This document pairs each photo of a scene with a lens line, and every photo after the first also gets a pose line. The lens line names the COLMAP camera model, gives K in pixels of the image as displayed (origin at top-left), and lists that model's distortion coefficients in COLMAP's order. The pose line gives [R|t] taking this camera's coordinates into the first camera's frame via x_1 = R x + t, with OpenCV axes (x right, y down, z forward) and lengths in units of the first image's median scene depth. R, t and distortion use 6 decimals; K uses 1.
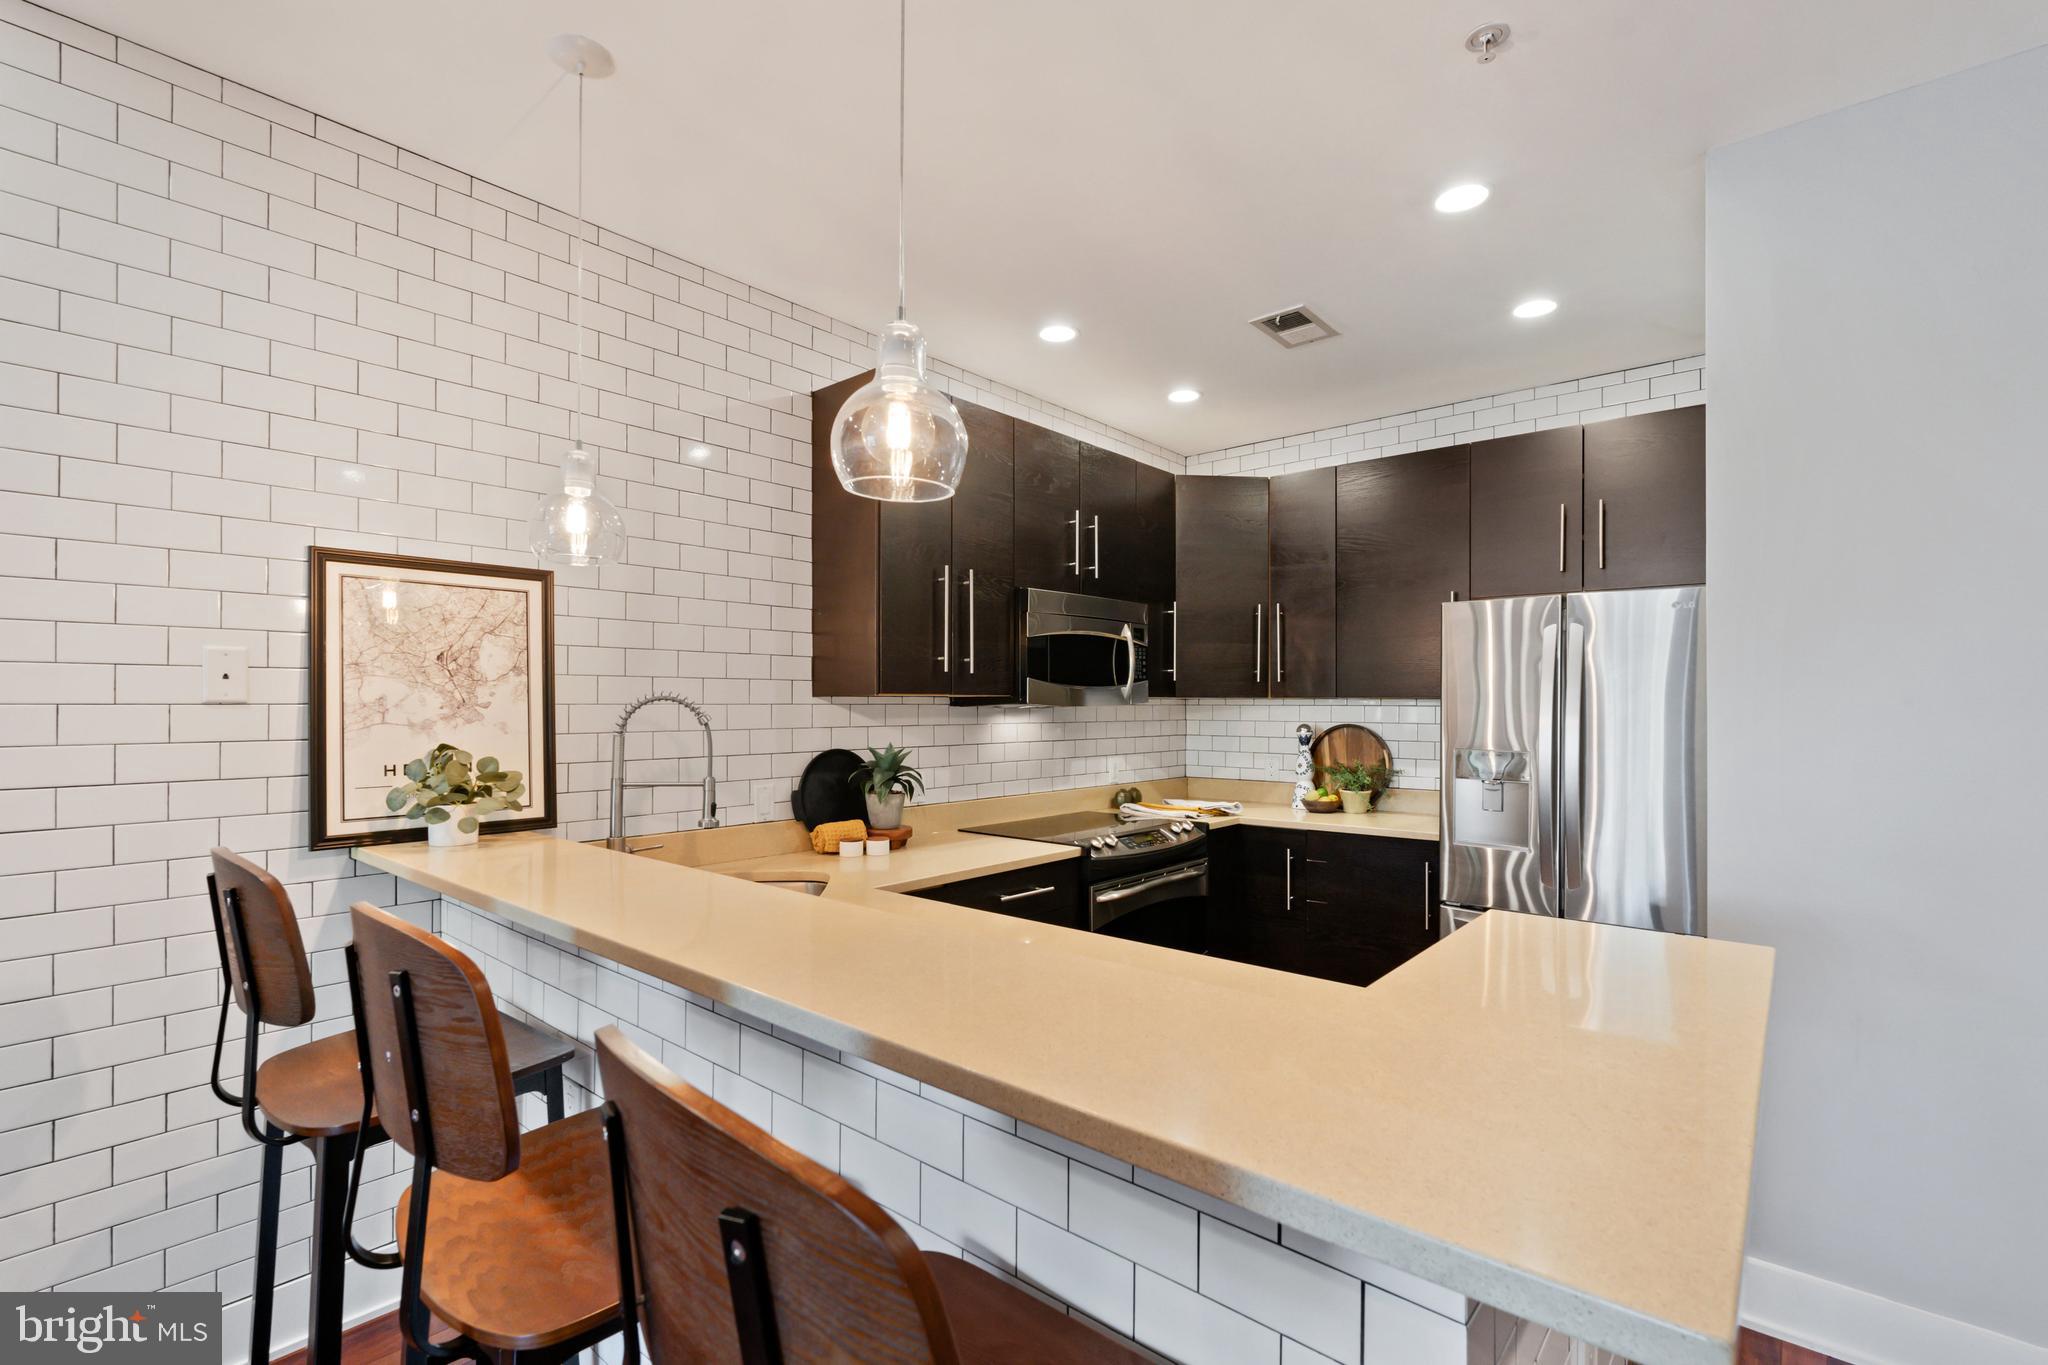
lens RADIAL K [[908.4, 0, 1024.3], [0, 908.4, 699.4], [0, 0, 1]] dist [-0.004787, 0.000431]
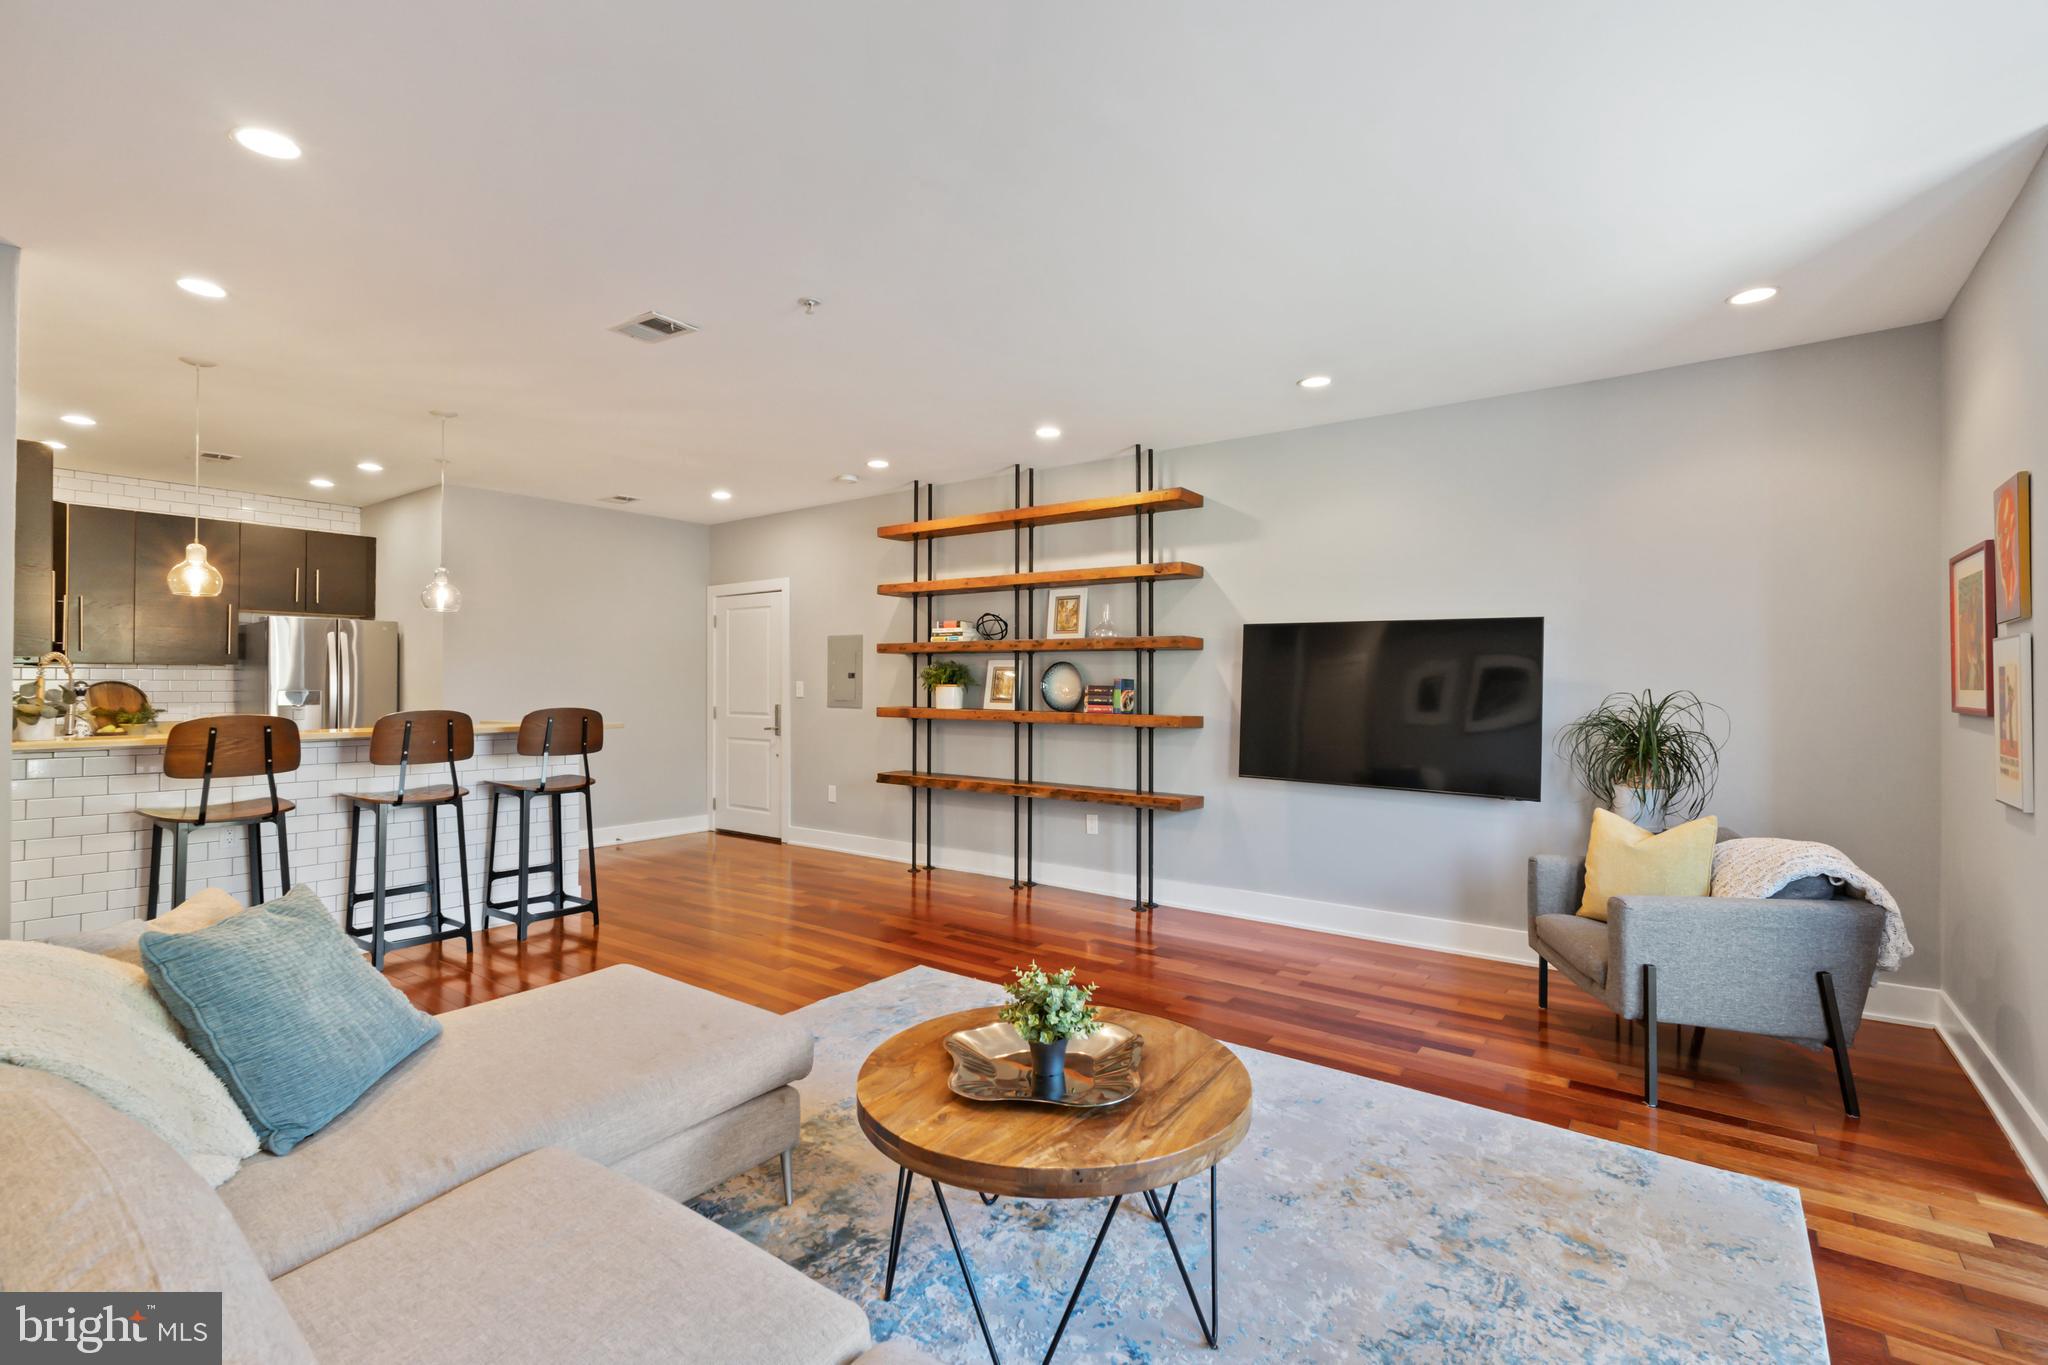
lens RADIAL K [[908.4, 0, 1031.0], [0, 908.4, 683.0], [0, 0, 1]] dist [-0.004787, 0.000431]
pose [[-0.083175, -0.000816, 0.996535, -1.710171], [-0.006496, 0.999979, 0.000277, 0.027893], [-0.996514, -0.006451, -0.083179, -0.497567]]
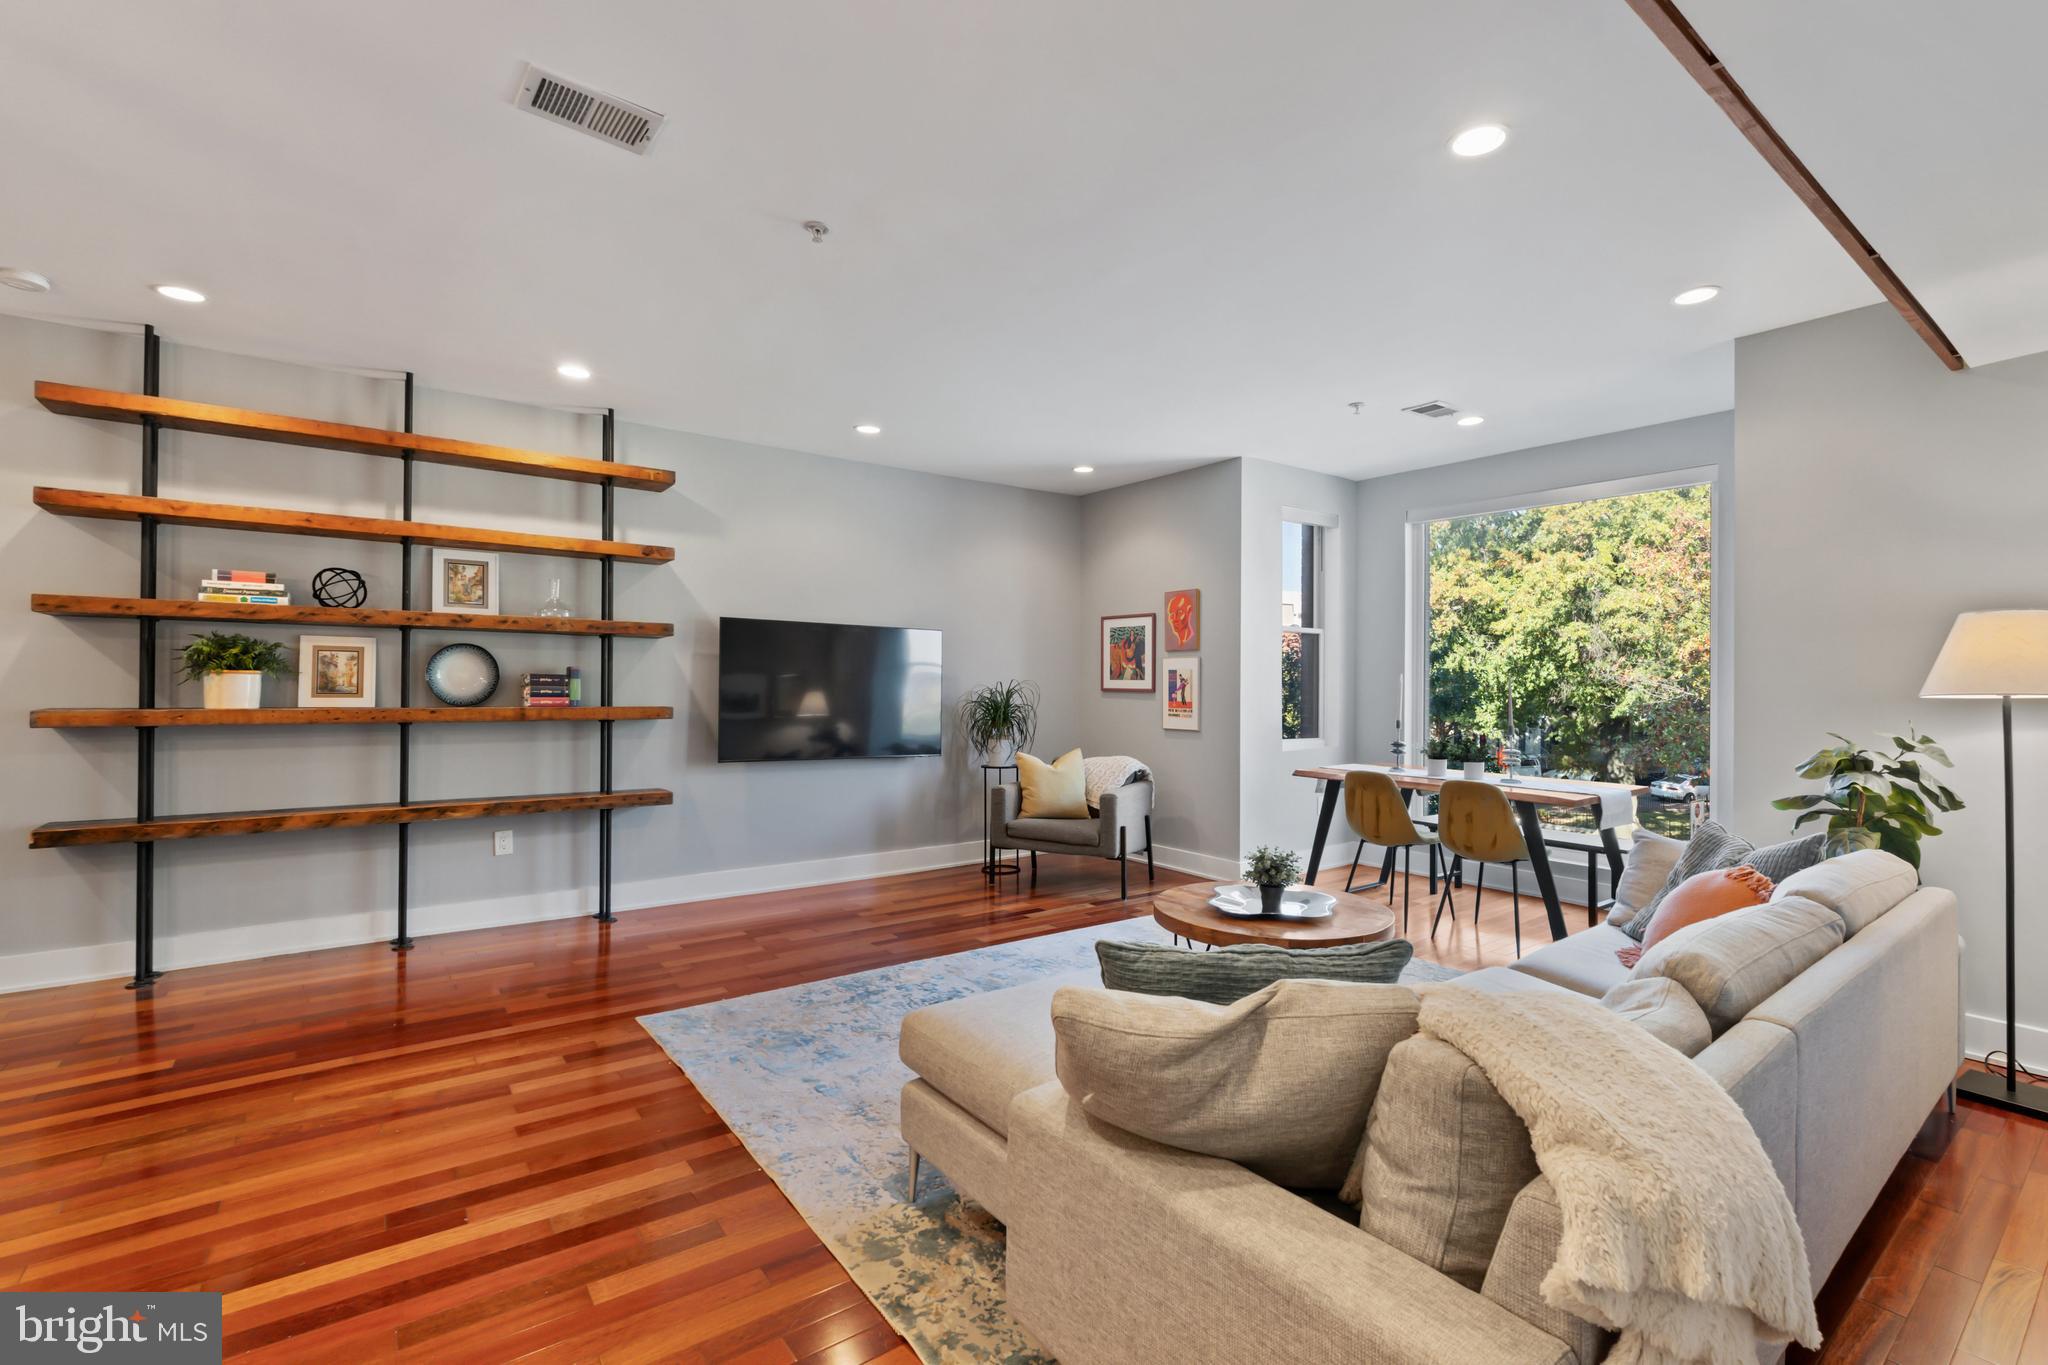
lens RADIAL K [[908.4, 0, 1014.2], [0, 908.4, 678.4], [0, 0, 1]] dist [-0.004787, 0.000431]
pose [[-0.978074, -0.009170, 0.208056, -0.999344], [-0.010310, 0.999937, -0.004397, 0.038347], [-0.208002, -0.006446, -0.978107, 0.567096]]
